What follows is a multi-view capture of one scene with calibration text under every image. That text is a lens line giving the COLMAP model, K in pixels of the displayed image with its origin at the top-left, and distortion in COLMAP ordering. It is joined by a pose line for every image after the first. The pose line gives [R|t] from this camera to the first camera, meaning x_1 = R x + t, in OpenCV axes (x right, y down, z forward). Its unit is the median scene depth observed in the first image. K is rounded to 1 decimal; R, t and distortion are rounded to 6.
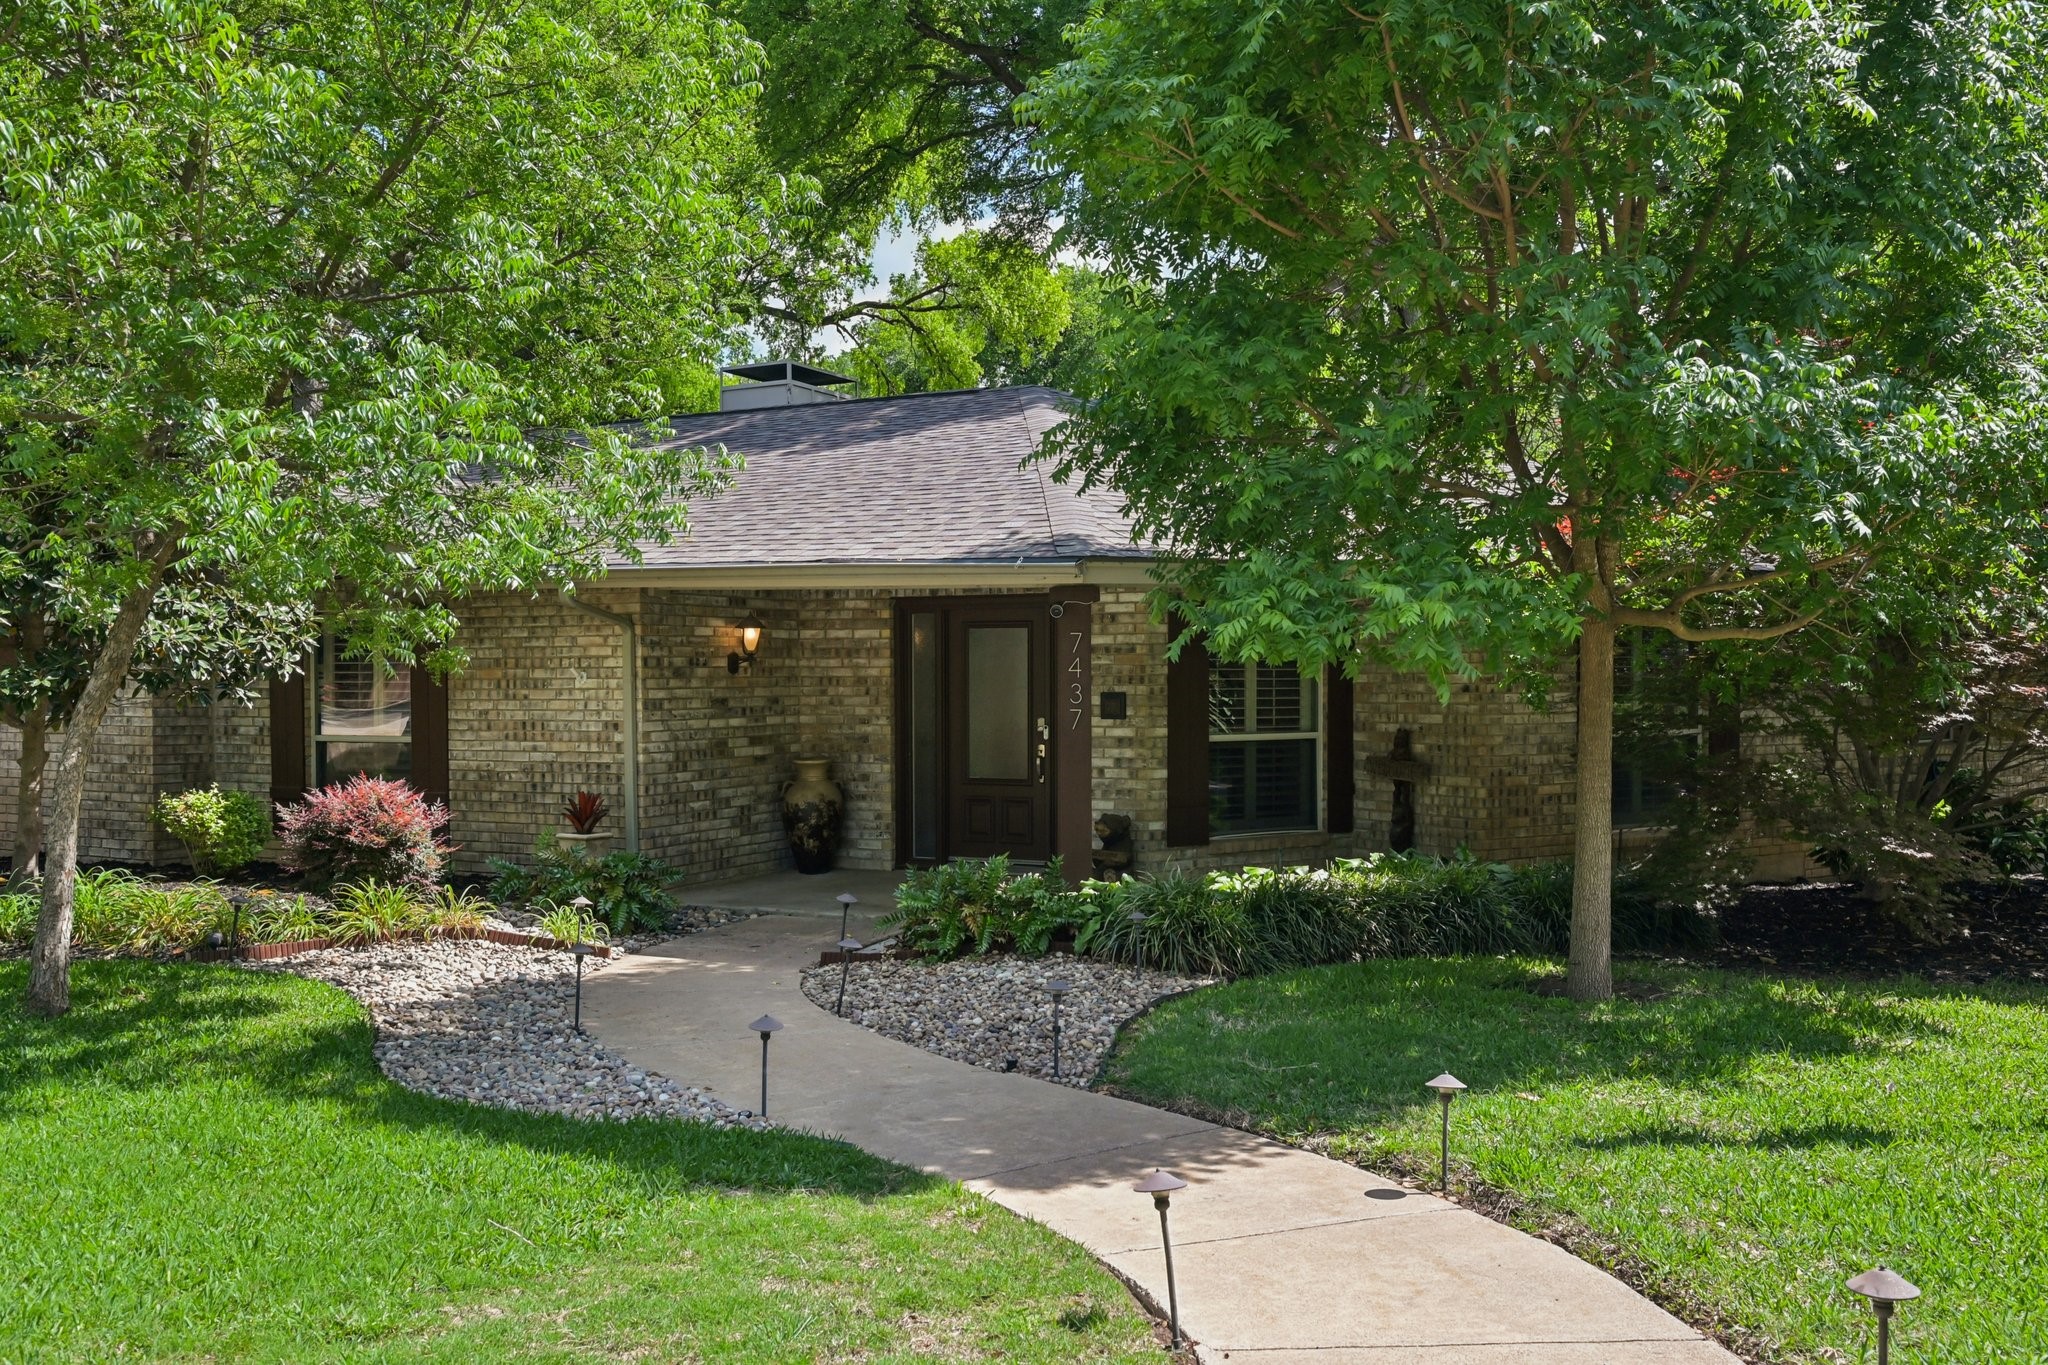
lens RADIAL K [[1772.1, 0, 1024.3], [0, 1772.1, 681.9], [0, 0, 1]] dist [-0.006722, -0.000344]
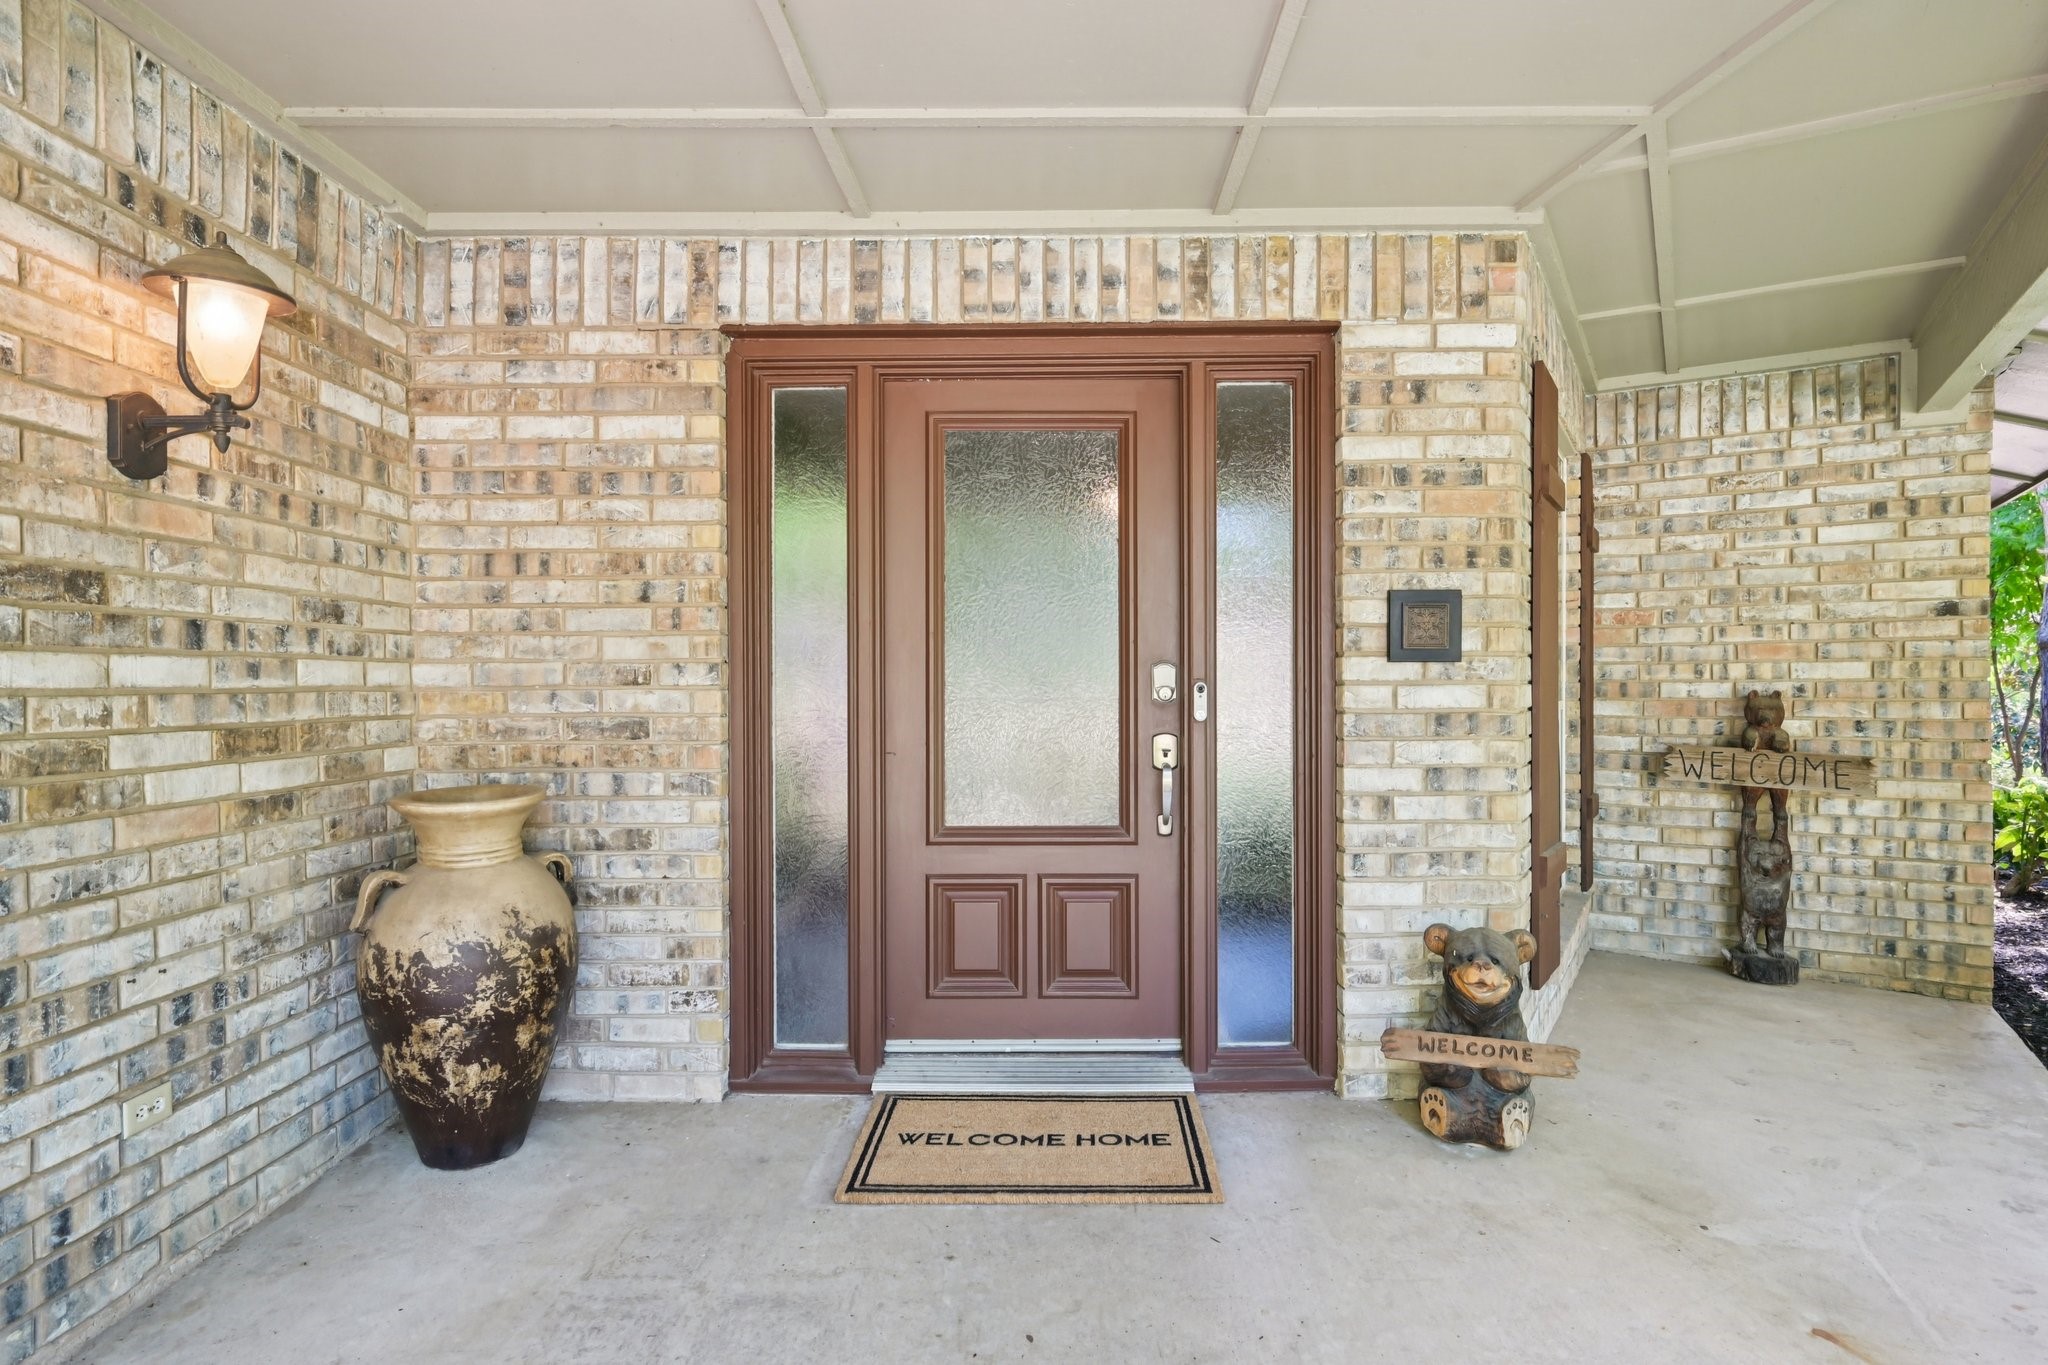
lens RADIAL K [[1048.9, 0, 1027.9], [0, 1048.9, 682.8], [0, 0, 1]] dist [-0.001259, -0.000801]
pose [[0.895333, 0.002061, 0.445392, -0.115531], [0.002987, 0.999939, -0.010632, 0.026125], [-0.445387, 0.010849, 0.895273, 0.798999]]
